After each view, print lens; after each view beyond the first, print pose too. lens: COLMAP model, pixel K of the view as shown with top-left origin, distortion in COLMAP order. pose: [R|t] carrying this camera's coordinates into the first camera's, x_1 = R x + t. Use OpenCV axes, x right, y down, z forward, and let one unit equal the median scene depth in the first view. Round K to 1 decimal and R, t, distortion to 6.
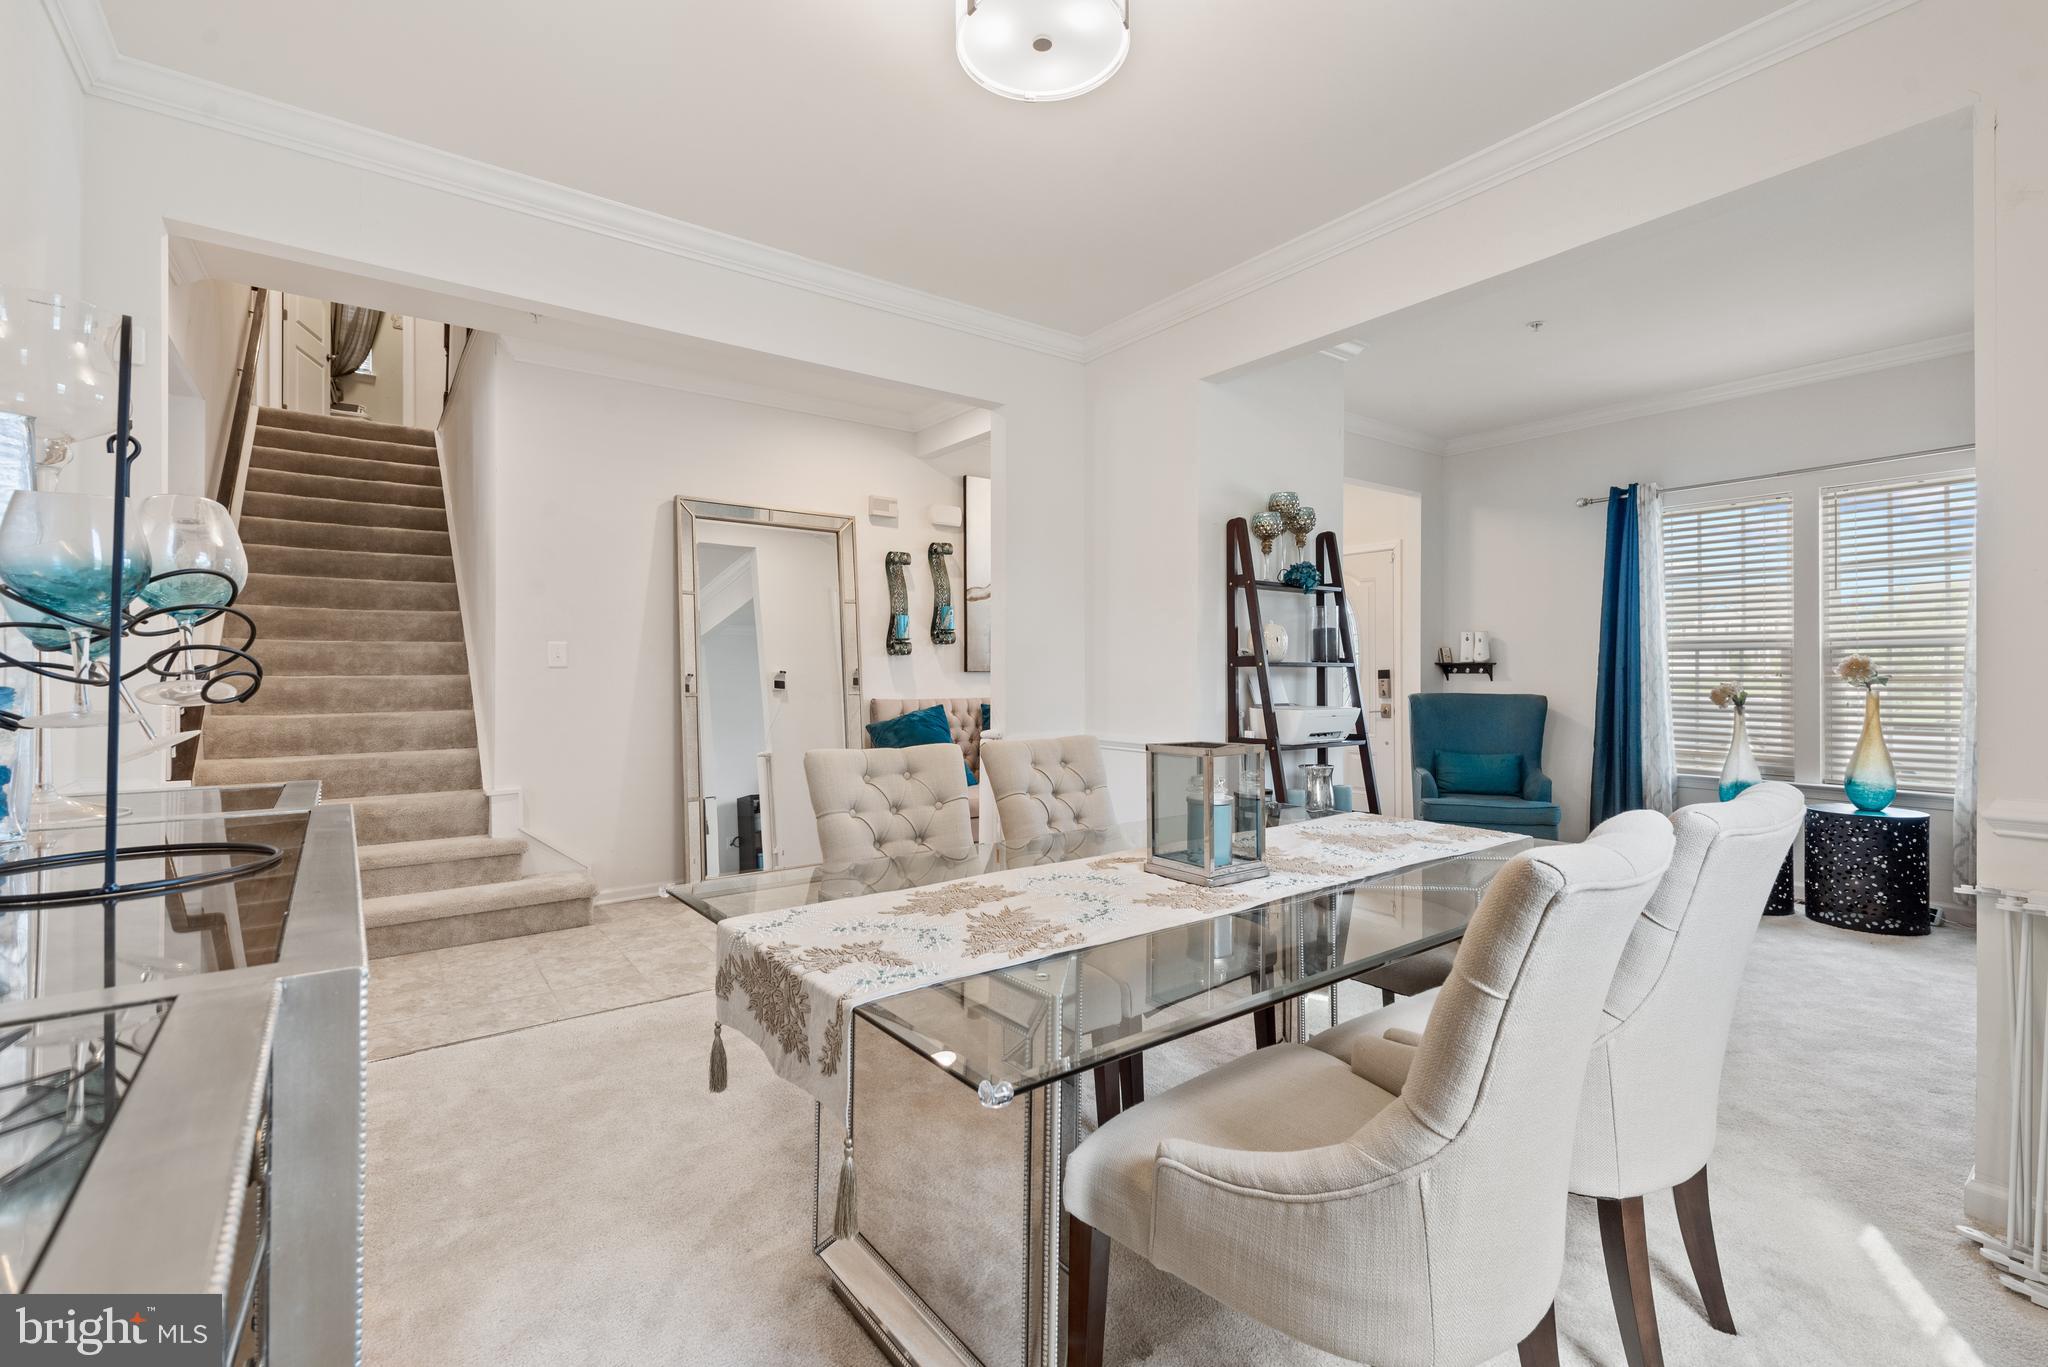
lens RADIAL K [[895.2, 0, 1014.3], [0, 895.2, 663.4], [0, 0, 1]] dist [0.001800, -0.001600]
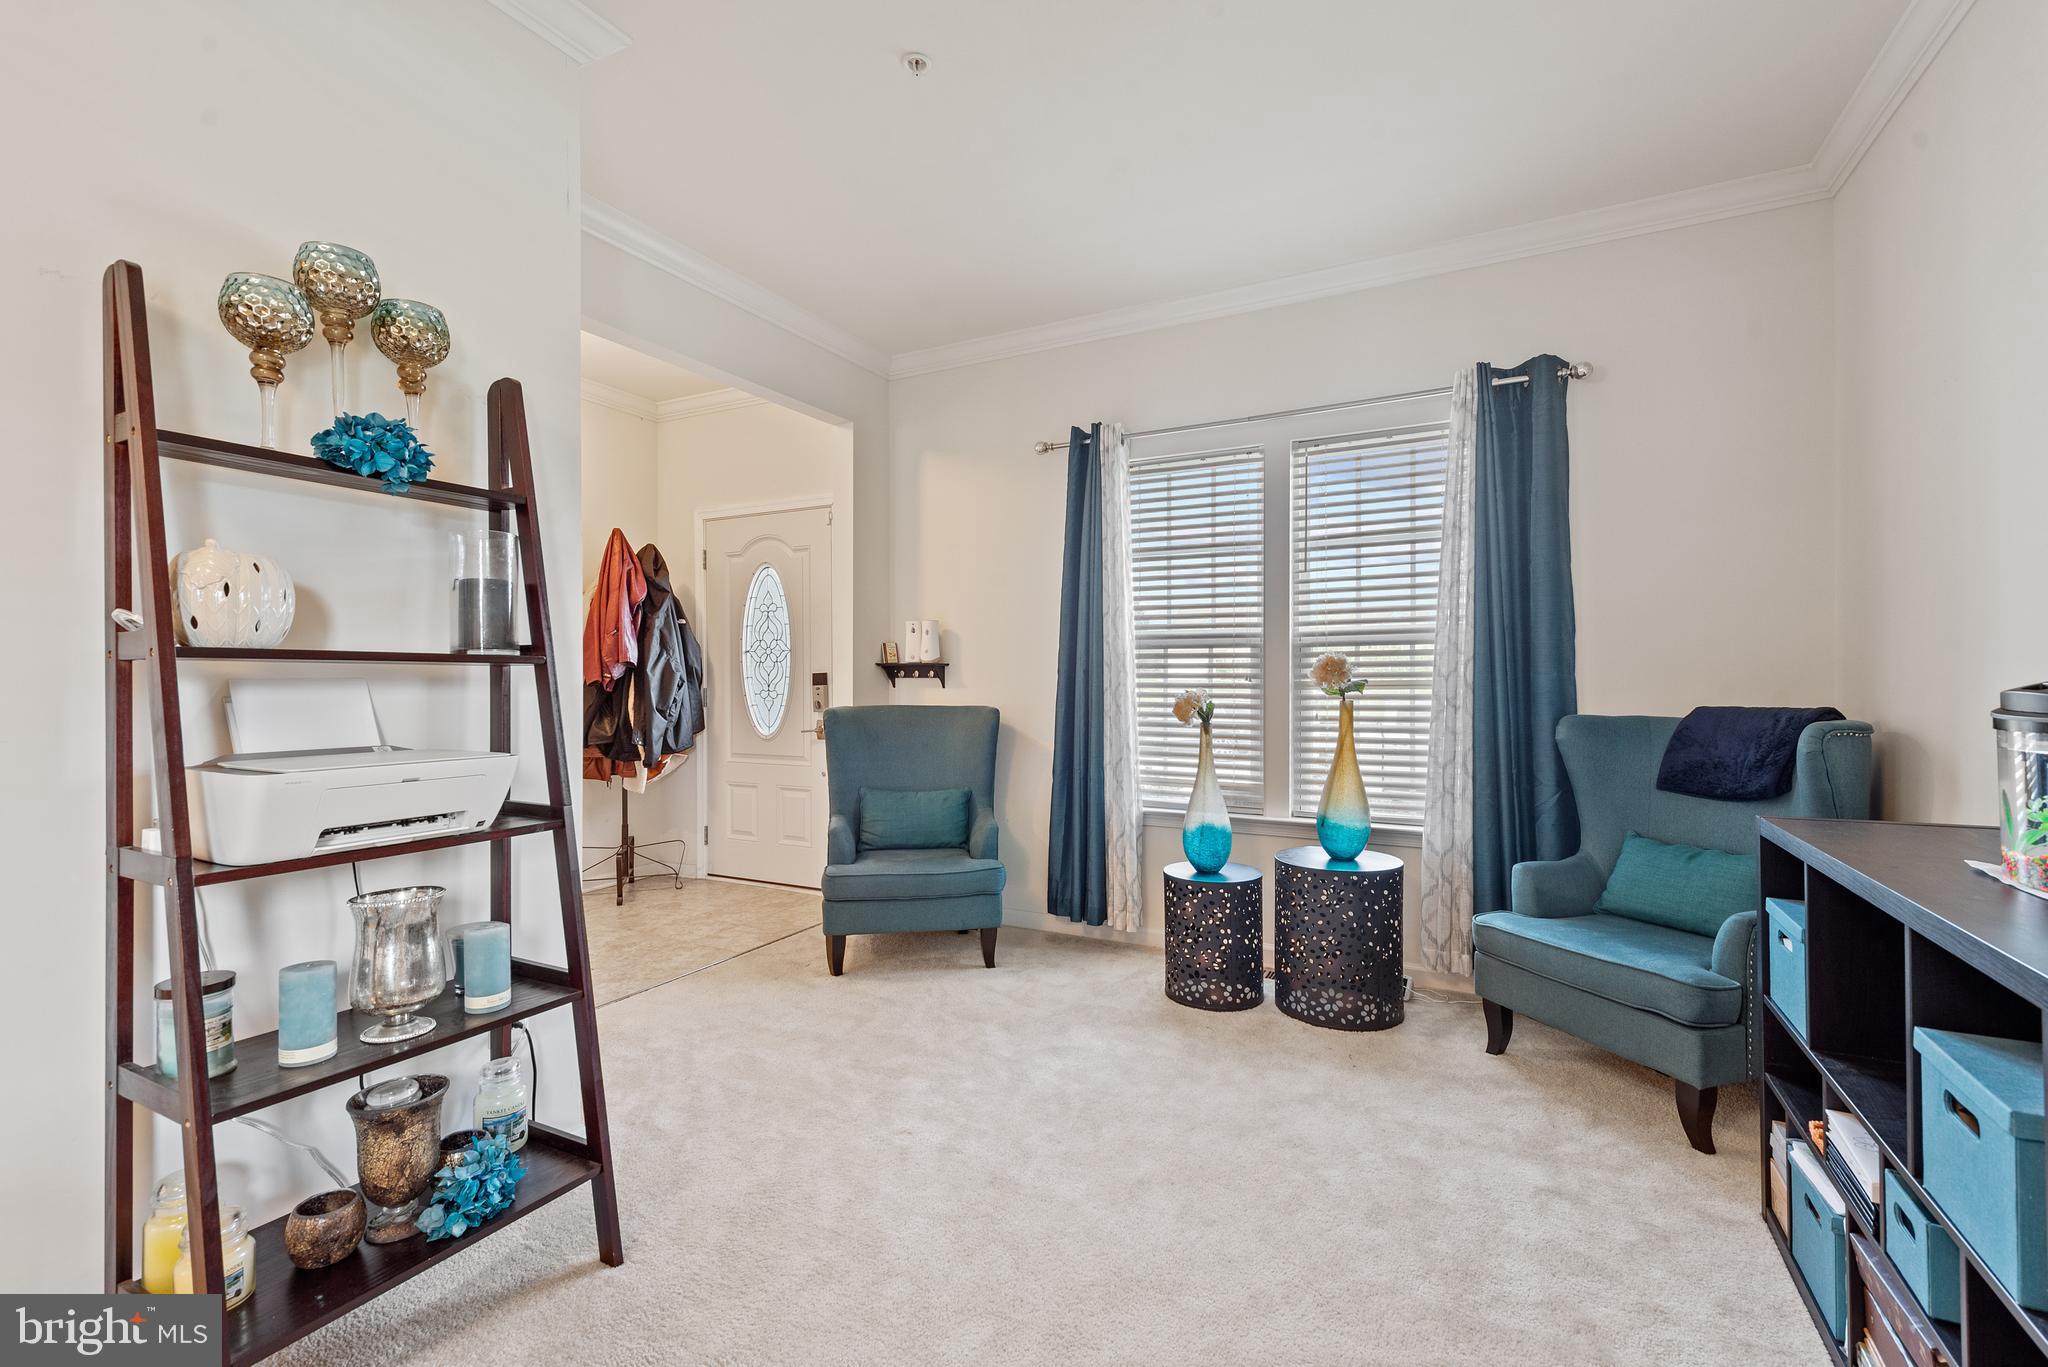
lens RADIAL K [[895.2, 0, 1018.7], [0, 895.2, 675.1], [0, 0, 1]] dist [0.001800, -0.001600]
pose [[0.897764, 0.000459, 0.440476, 0.339857], [-0.003319, 0.999978, 0.005722, 0.005758], [-0.440464, -0.006599, 0.897746, 0.399140]]
